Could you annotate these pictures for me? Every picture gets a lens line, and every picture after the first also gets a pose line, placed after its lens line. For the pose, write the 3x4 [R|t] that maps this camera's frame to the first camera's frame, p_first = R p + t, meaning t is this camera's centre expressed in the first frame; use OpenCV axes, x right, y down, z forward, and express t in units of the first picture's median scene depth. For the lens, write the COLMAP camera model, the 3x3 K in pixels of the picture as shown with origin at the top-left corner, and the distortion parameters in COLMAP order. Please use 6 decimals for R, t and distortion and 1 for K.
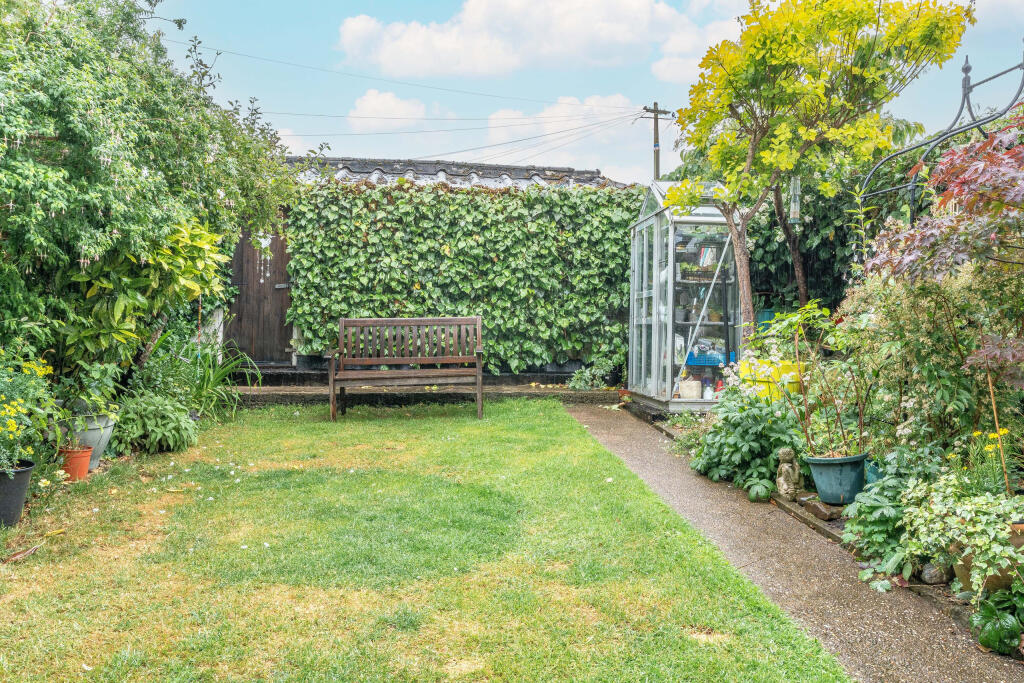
lens RADIAL K [[728.1, 0, 510.8], [0, 728.1, 333.6], [0, 0, 1]] dist [0.002151, -0.003579]
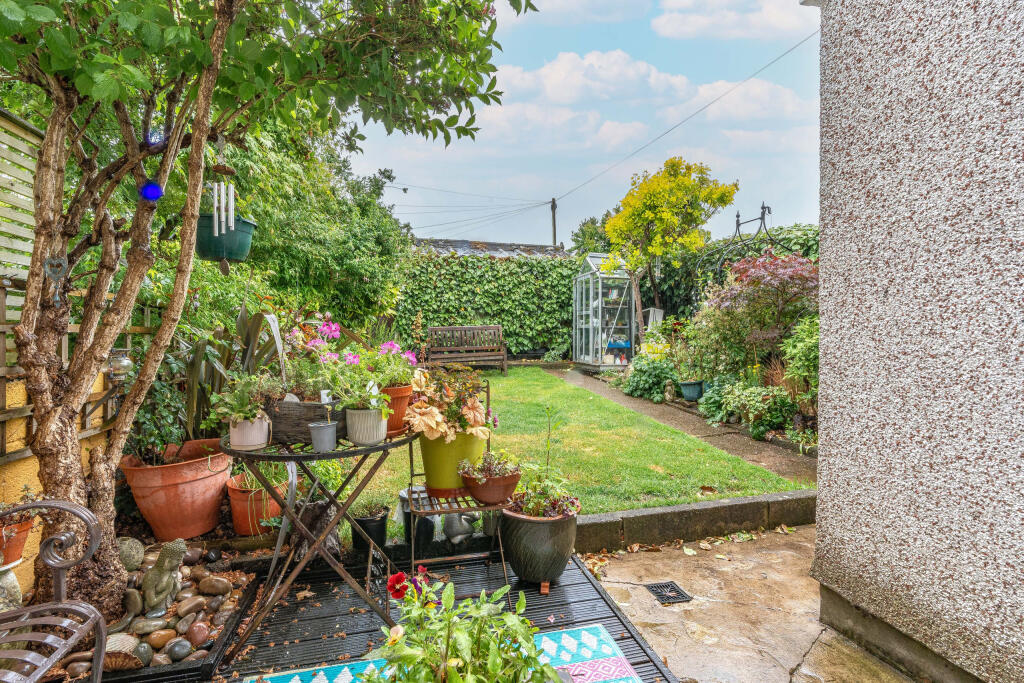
lens RADIAL K [[461.3, 0, 513.2], [0, 461.3, 347.9], [0, 0, 1]] dist [-0.014059, 0.000042]
pose [[0.989977, -0.018979, 0.139948, -0.170550], [0.014995, 0.999453, 0.029461, 0.001708], [-0.140430, -0.027067, 0.989721, -0.206976]]
